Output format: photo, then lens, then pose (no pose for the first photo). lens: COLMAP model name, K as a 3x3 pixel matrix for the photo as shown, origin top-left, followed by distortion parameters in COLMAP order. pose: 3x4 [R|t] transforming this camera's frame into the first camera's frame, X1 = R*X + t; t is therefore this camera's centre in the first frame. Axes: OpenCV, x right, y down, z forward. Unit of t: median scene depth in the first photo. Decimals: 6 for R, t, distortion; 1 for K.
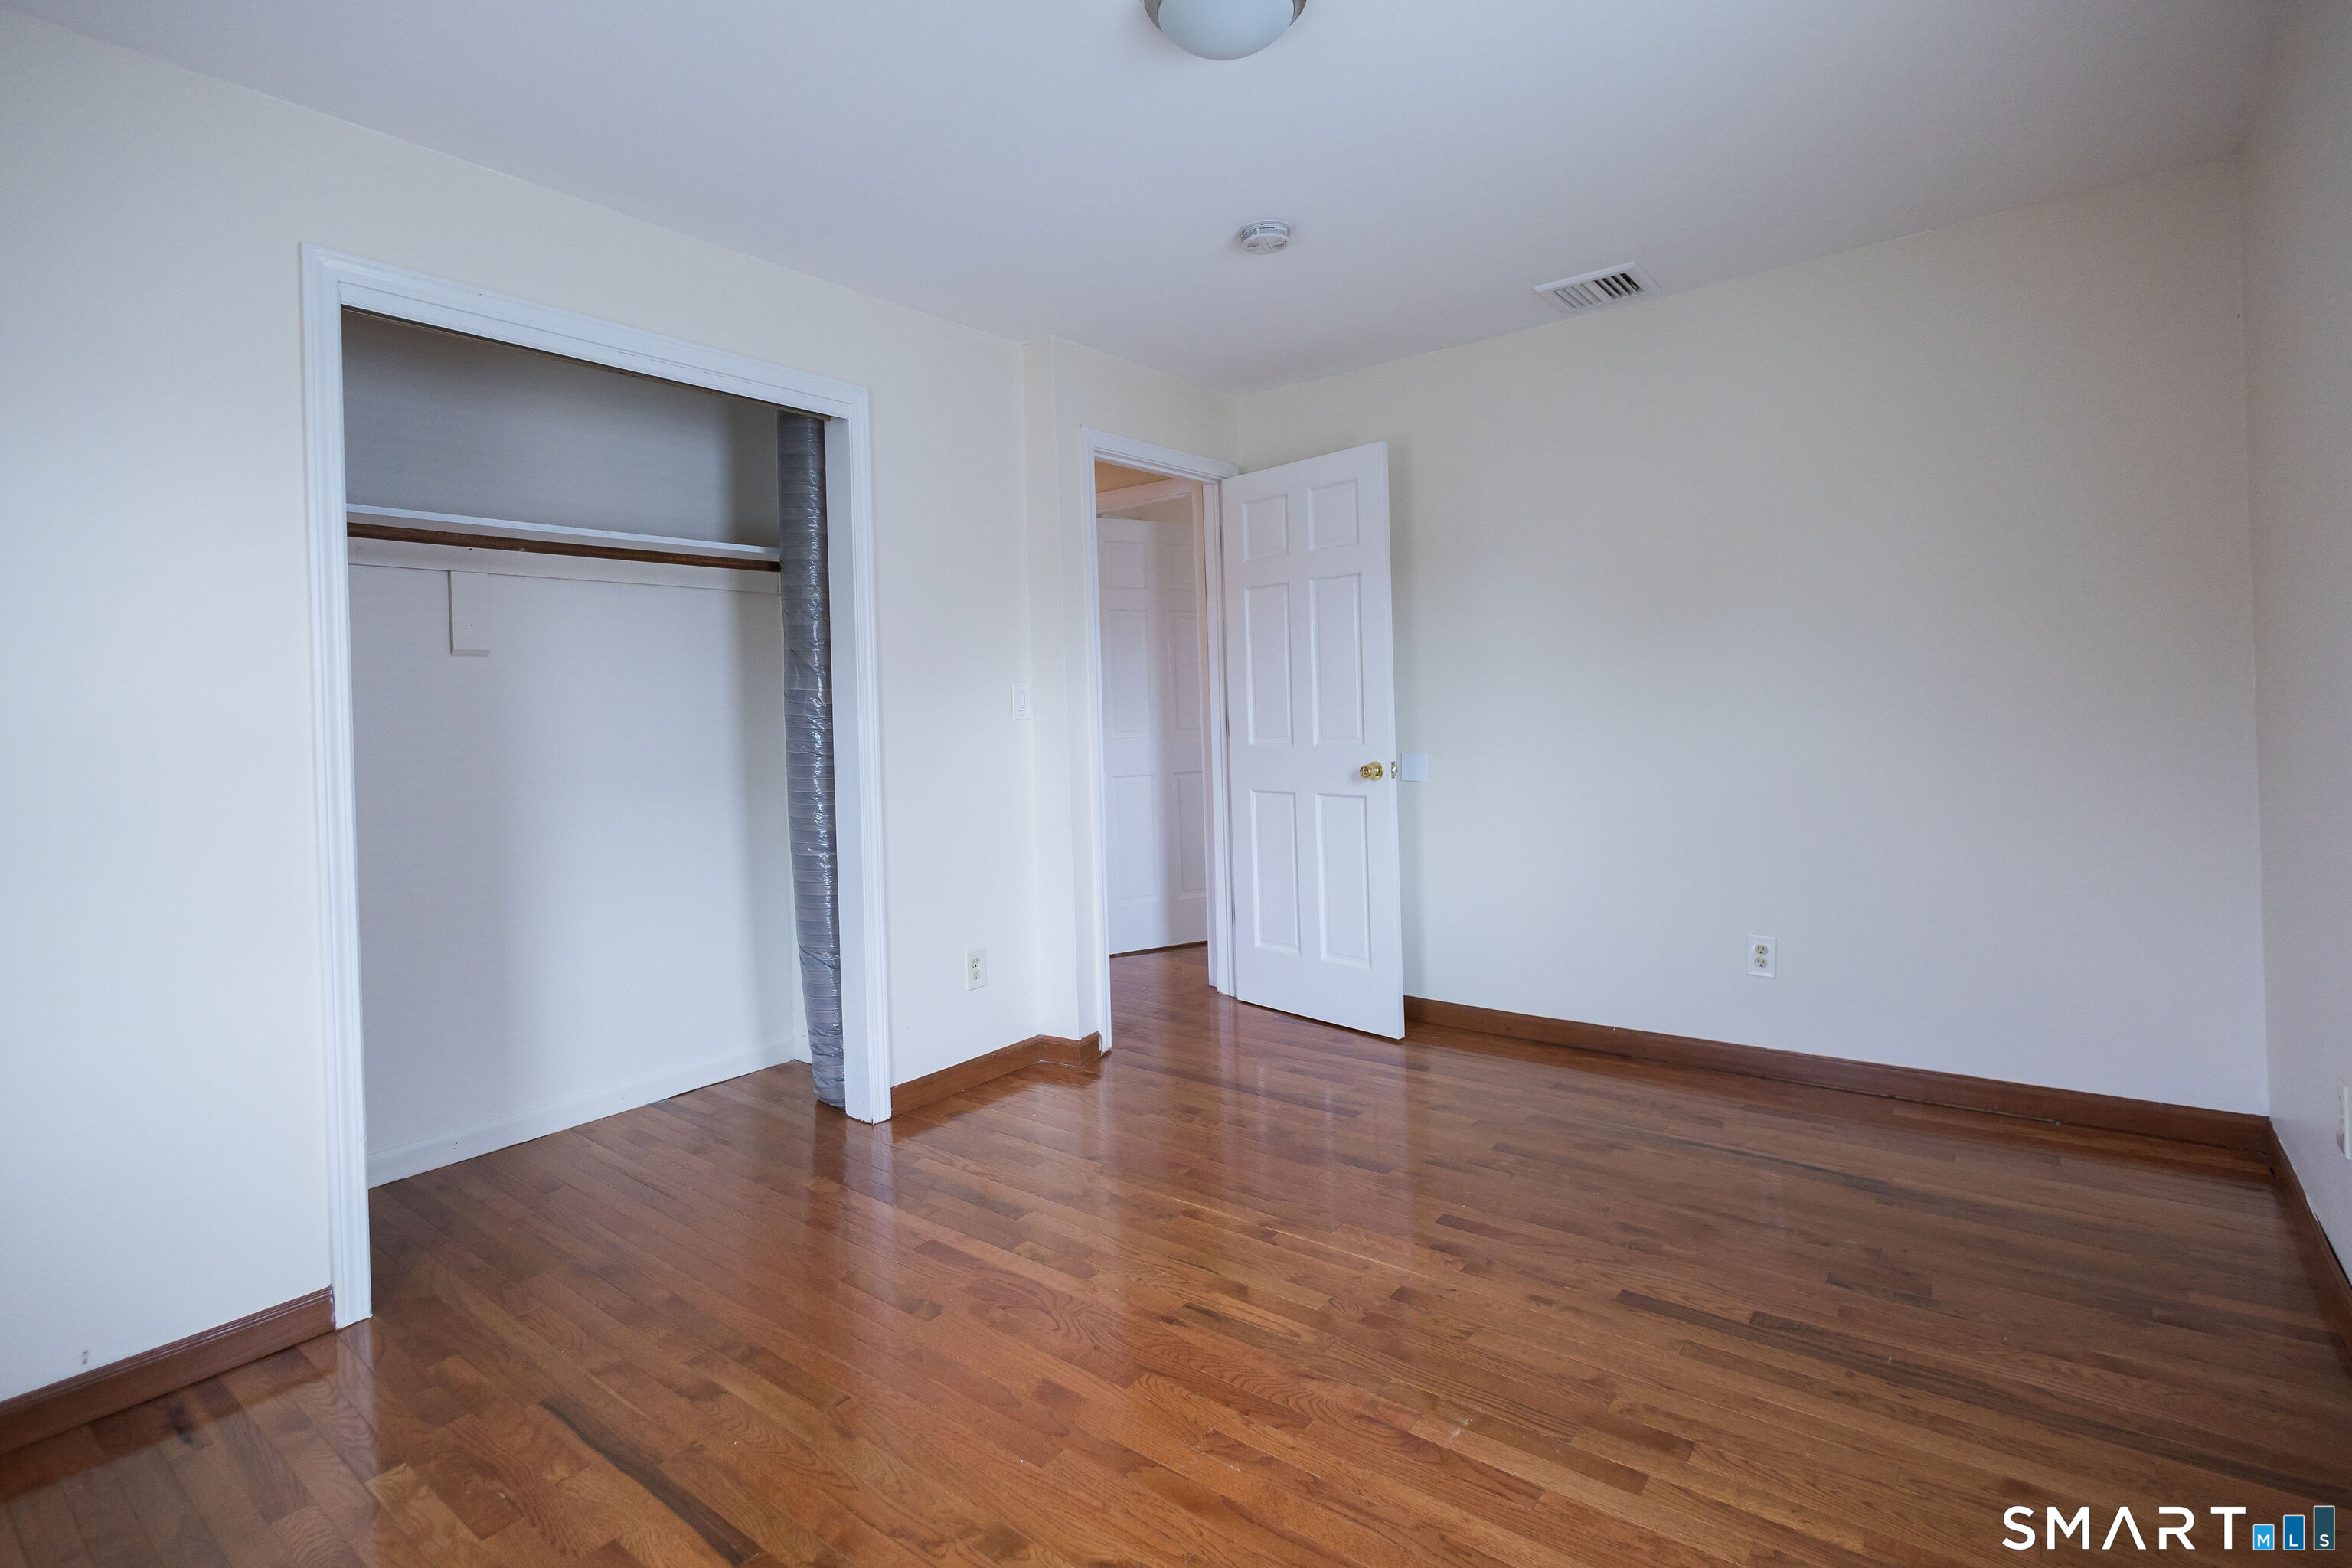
lens RADIAL K [[1110.0, 0, 1185.0], [0, 1110.0, 705.7], [0, 0, 1]] dist [0.000702, 0.000026]
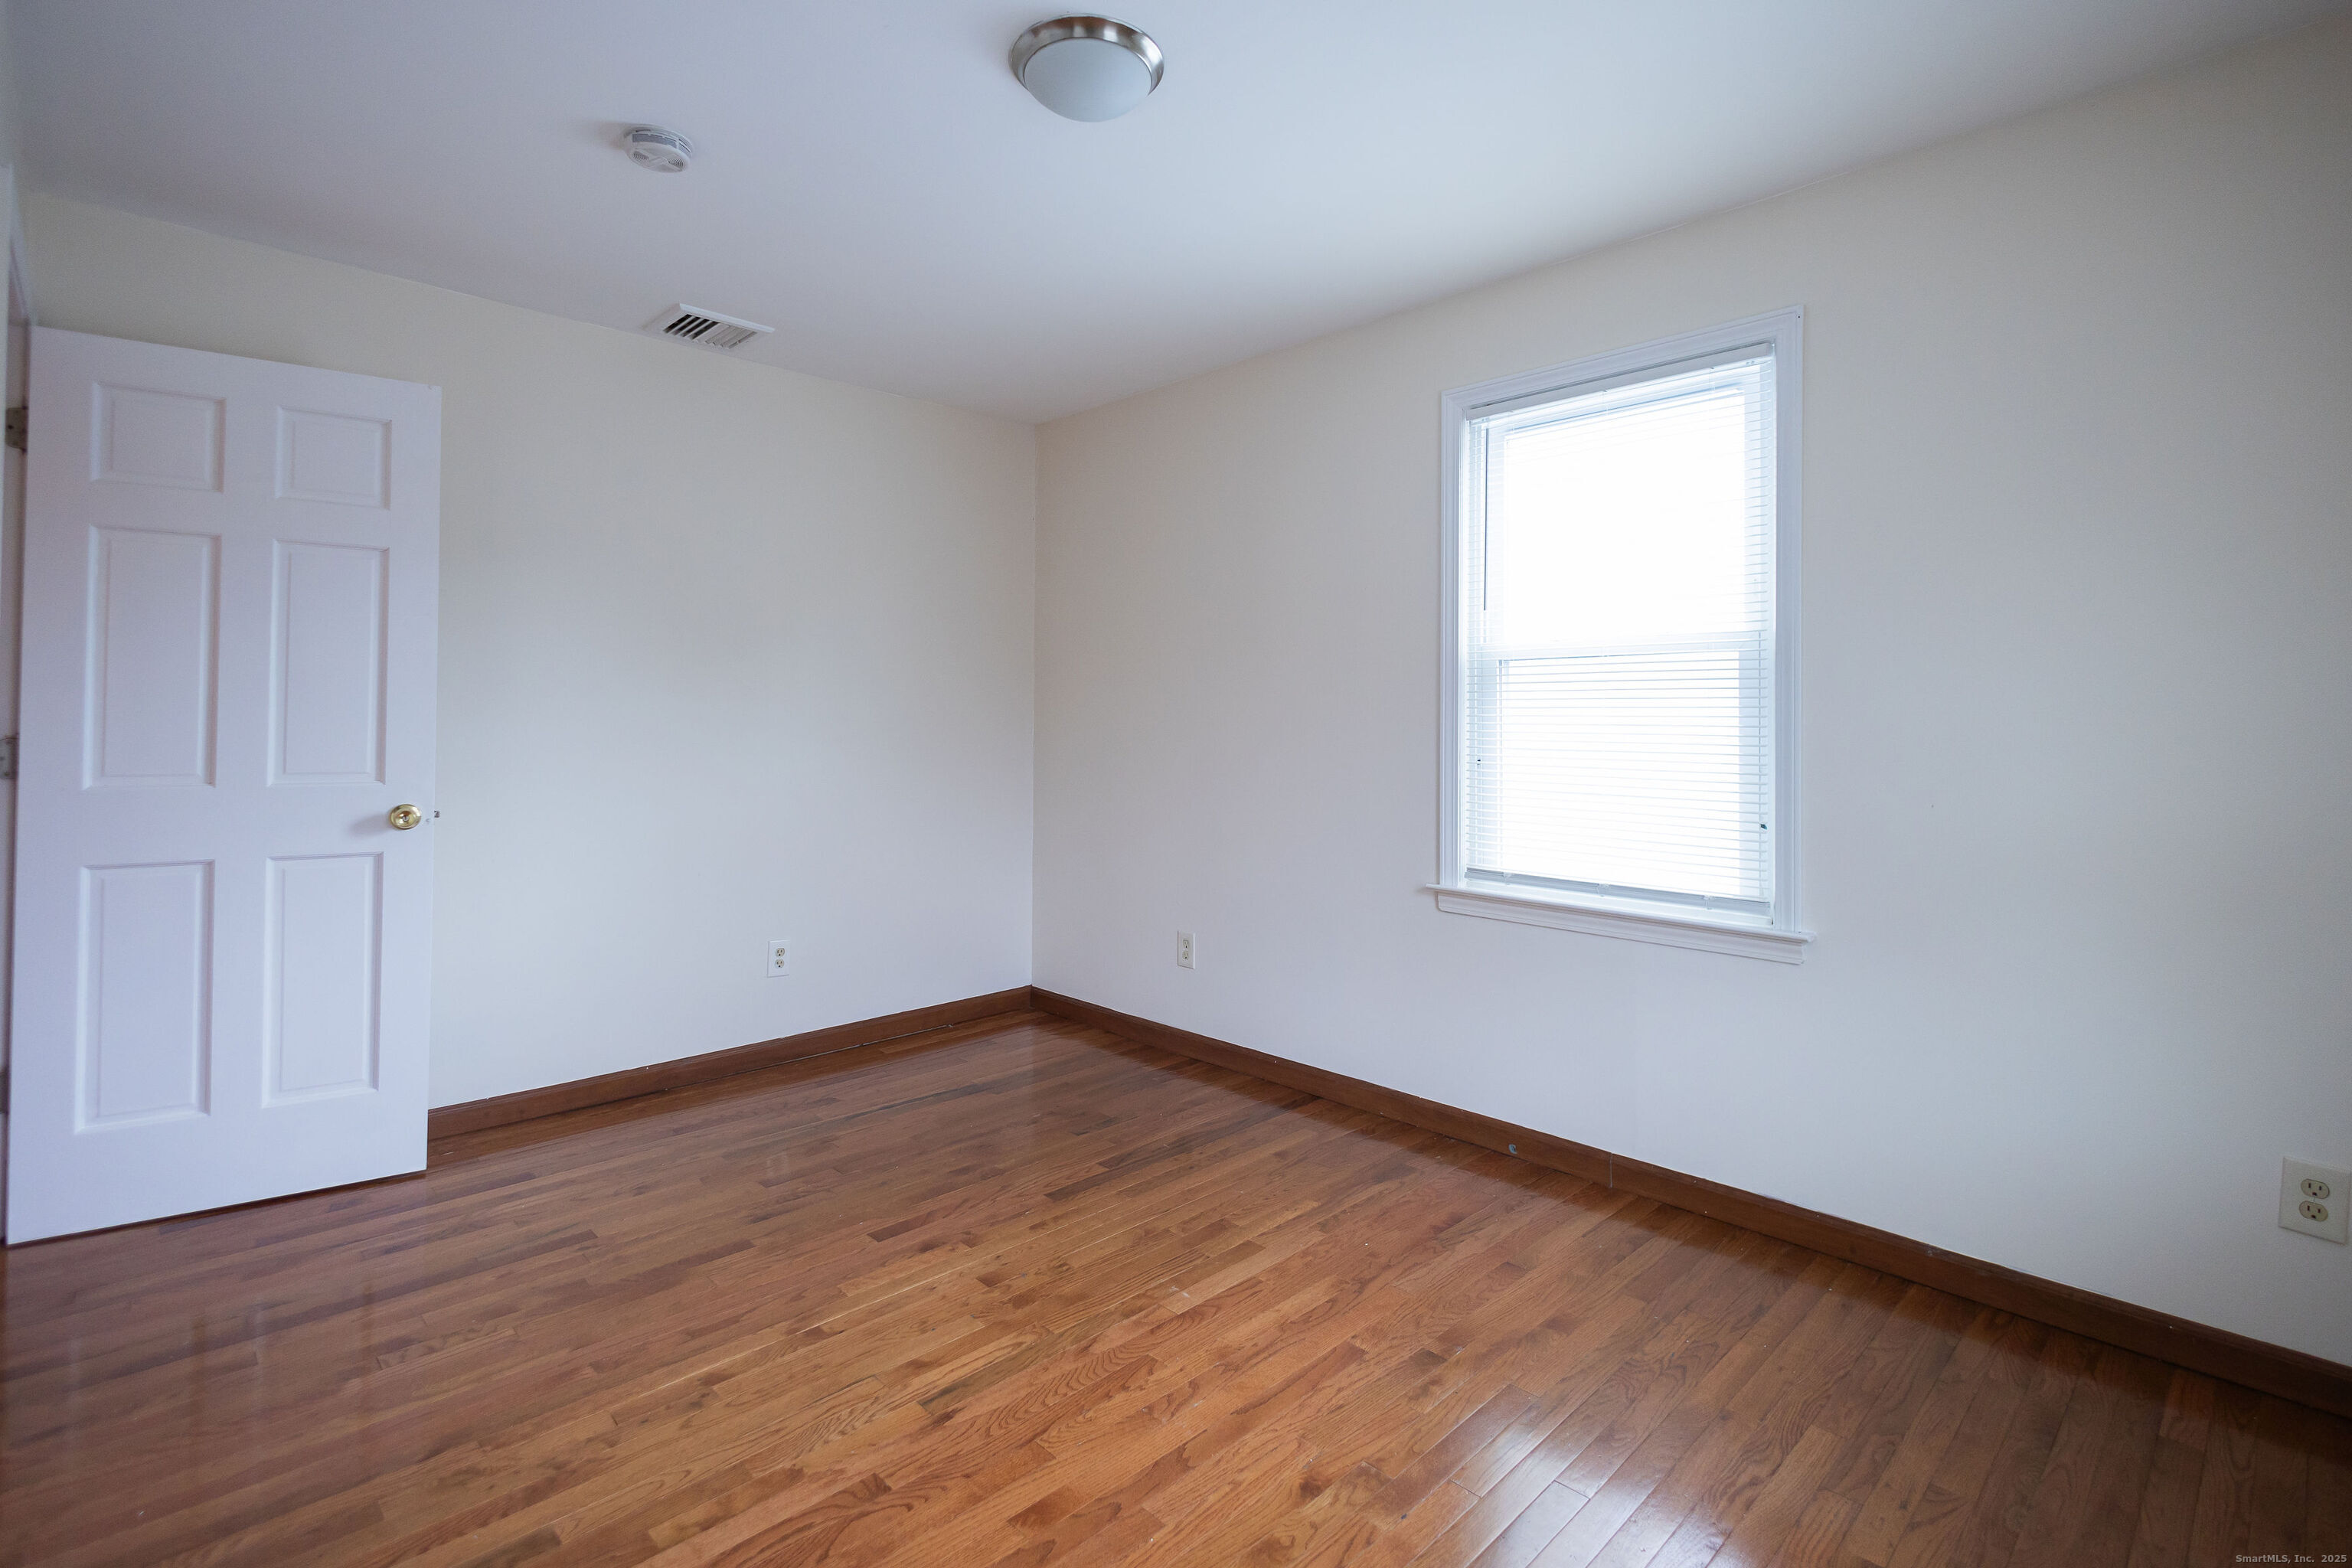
lens RADIAL K [[1107.5, 0, 1155.3], [0, 1107.5, 701.1], [0, 0, 1]] dist [0.003220, -0.000070]
pose [[0.148442, 0.054665, 0.987409, -0.879539], [-0.010394, 0.998502, -0.053717, 0.029045], [-0.988866, -0.002289, 0.148788, 0.694387]]
